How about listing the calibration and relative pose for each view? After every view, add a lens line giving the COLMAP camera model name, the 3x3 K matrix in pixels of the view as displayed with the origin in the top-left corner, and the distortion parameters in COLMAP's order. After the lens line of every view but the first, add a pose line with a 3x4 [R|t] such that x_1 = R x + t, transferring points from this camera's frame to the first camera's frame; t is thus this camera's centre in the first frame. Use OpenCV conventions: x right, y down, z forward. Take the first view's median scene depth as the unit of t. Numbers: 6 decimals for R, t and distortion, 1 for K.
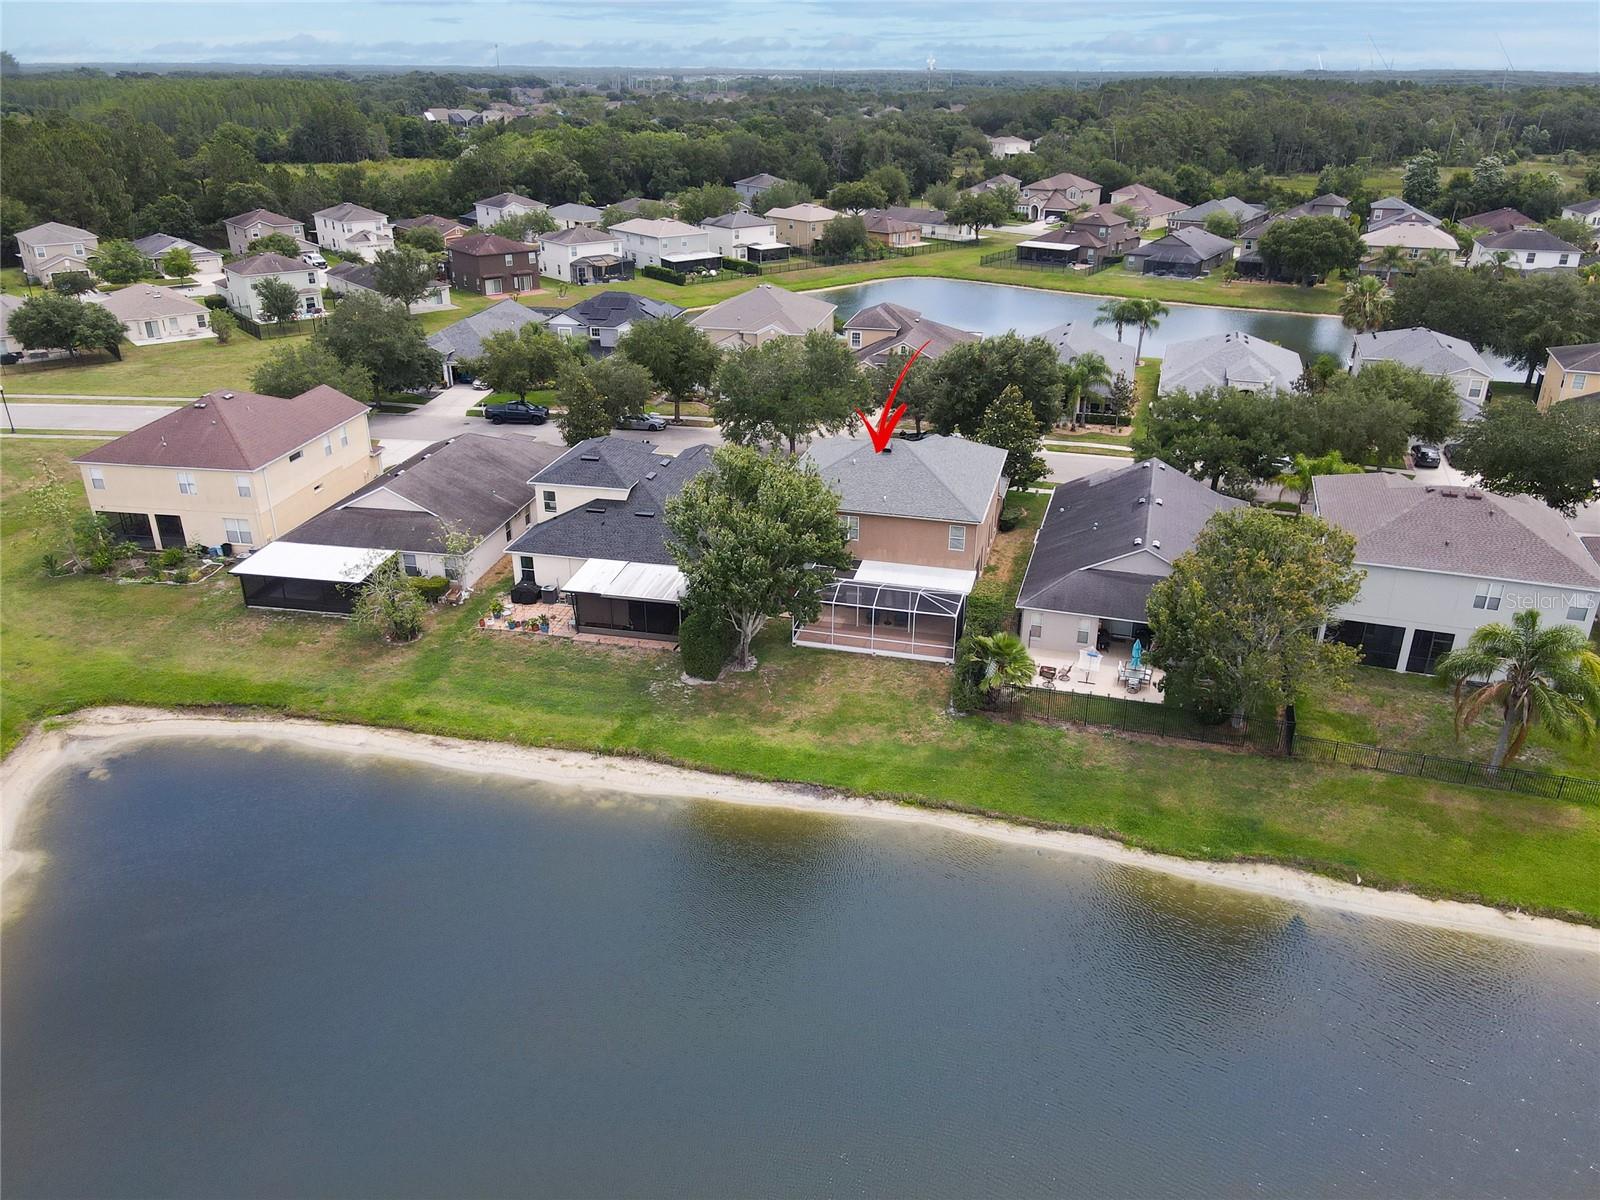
lens RADIAL K [[1186.9, 0, 800.0], [0, 1186.9, 600.0], [0, 0, 1]] dist [0.003263, 0.002136]
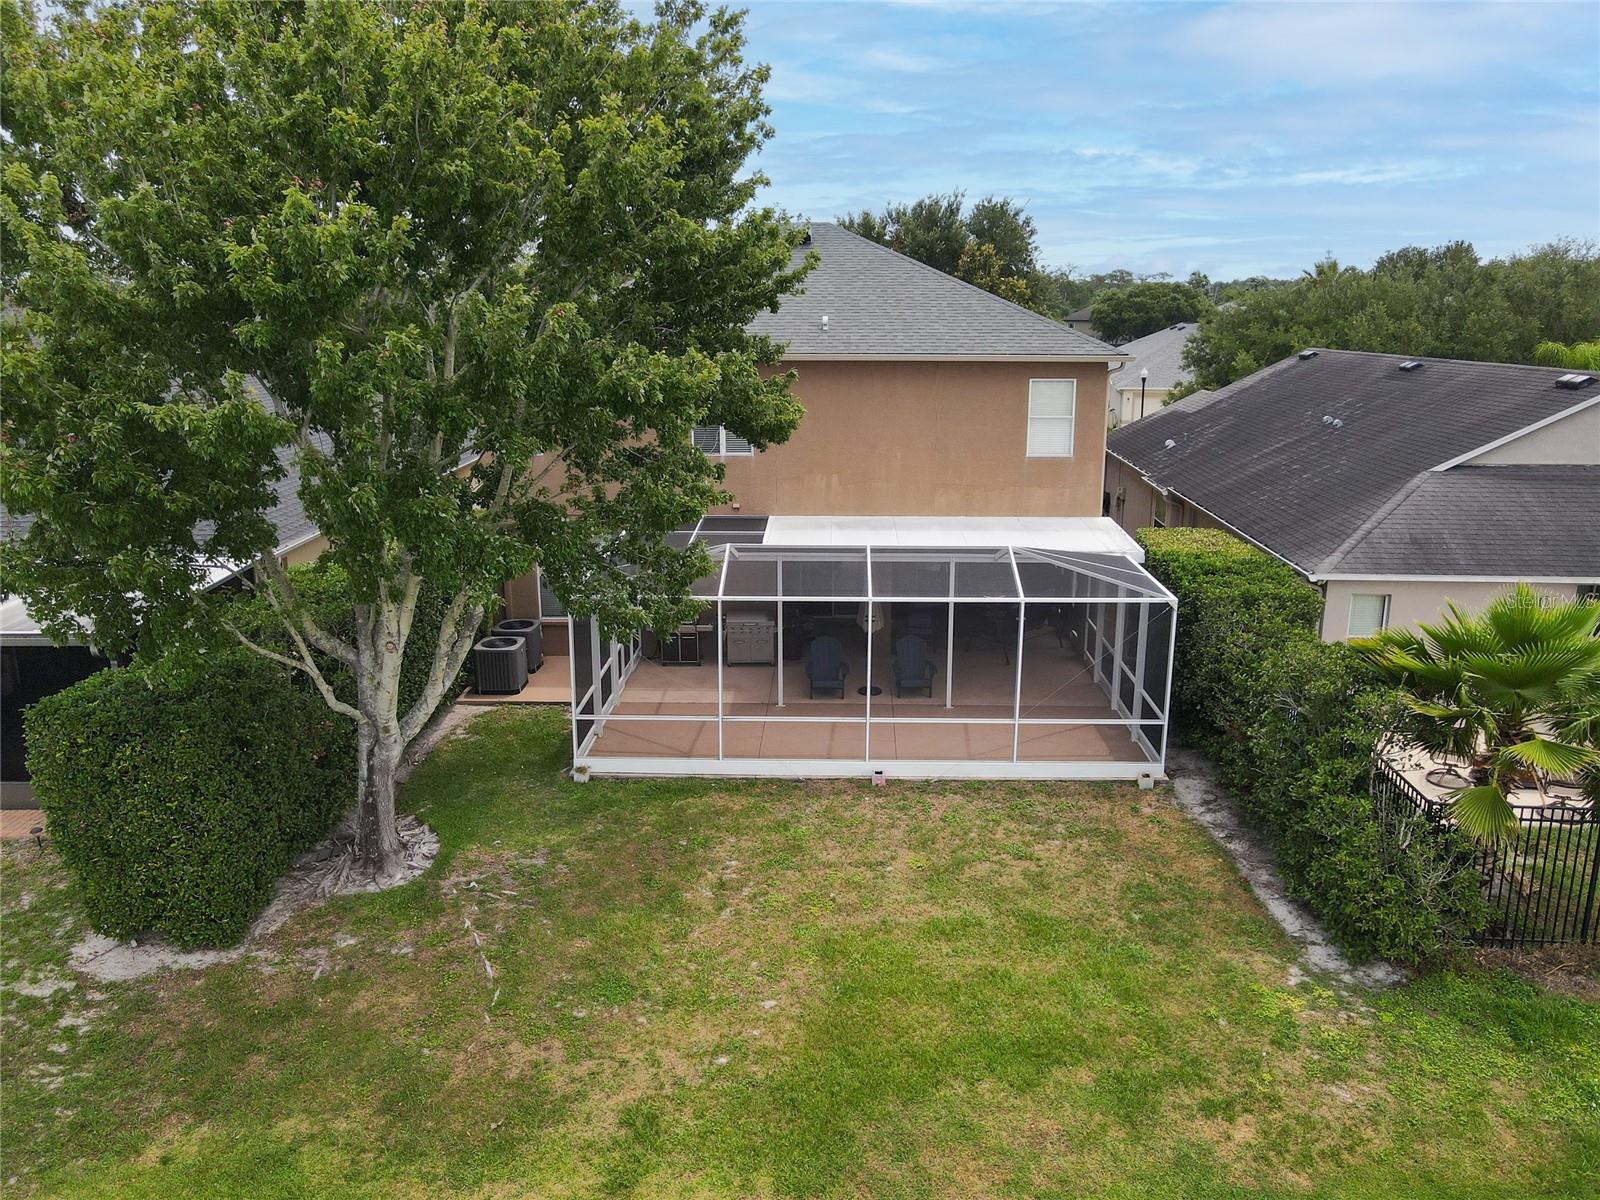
lens RADIAL K [[1186.9, 0, 800.0], [0, 1186.9, 600.0], [0, 0, 1]] dist [0.003263, 0.002136]
pose [[0.975249, -0.058330, 0.213276, -0.012160], [0.096353, 0.980288, -0.172488, 0.052272], [-0.199011, 0.188769, 0.961645, 0.745235]]
